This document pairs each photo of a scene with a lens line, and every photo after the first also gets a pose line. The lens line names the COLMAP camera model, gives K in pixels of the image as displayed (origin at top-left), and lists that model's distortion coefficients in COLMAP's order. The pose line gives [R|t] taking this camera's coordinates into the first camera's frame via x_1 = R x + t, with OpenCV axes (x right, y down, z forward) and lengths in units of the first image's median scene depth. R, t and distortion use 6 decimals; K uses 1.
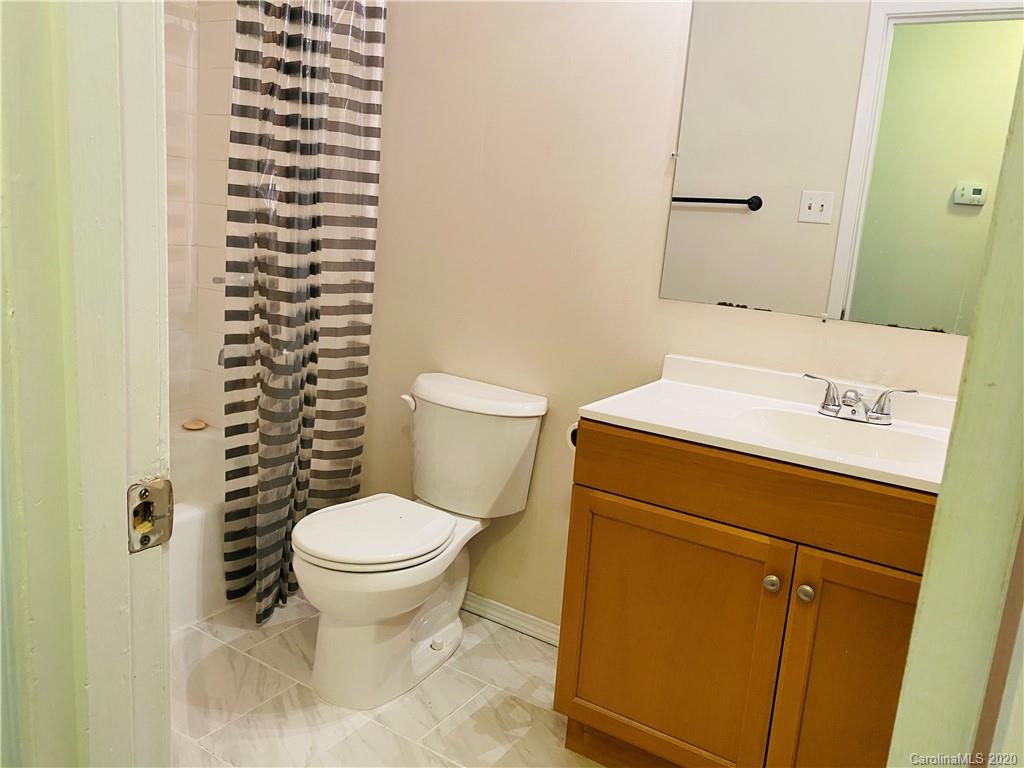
lens RADIAL K [[783.9, 0, 512.0], [0, 783.9, 384.0], [0, 0, 1]] dist [0.111769, -0.205311]
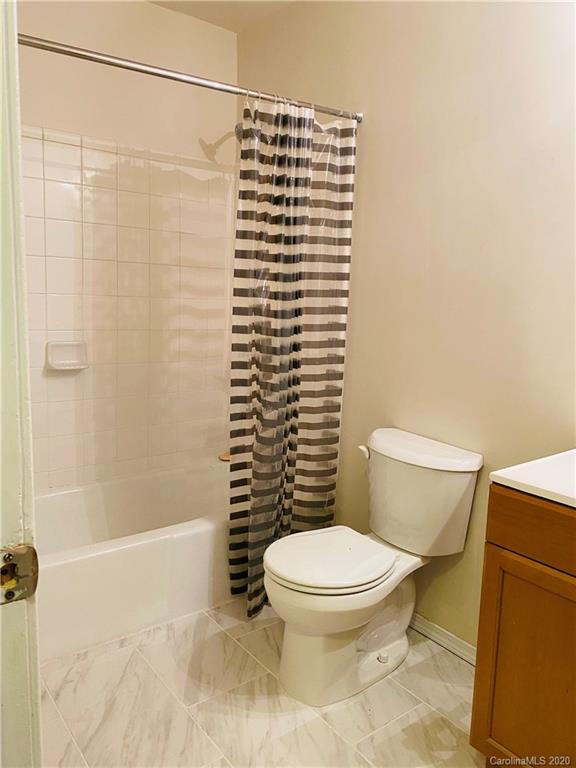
lens RADIAL K [[587.9, 0, 288.0], [0, 587.9, 384.0], [0, 0, 1]] dist [0.111769, -0.205311]
pose [[0.939753, 0.008960, -0.341738, 0.076246], [-0.031295, 0.997714, -0.059901, -0.026073], [0.340420, 0.066987, 0.937884, 0.080434]]
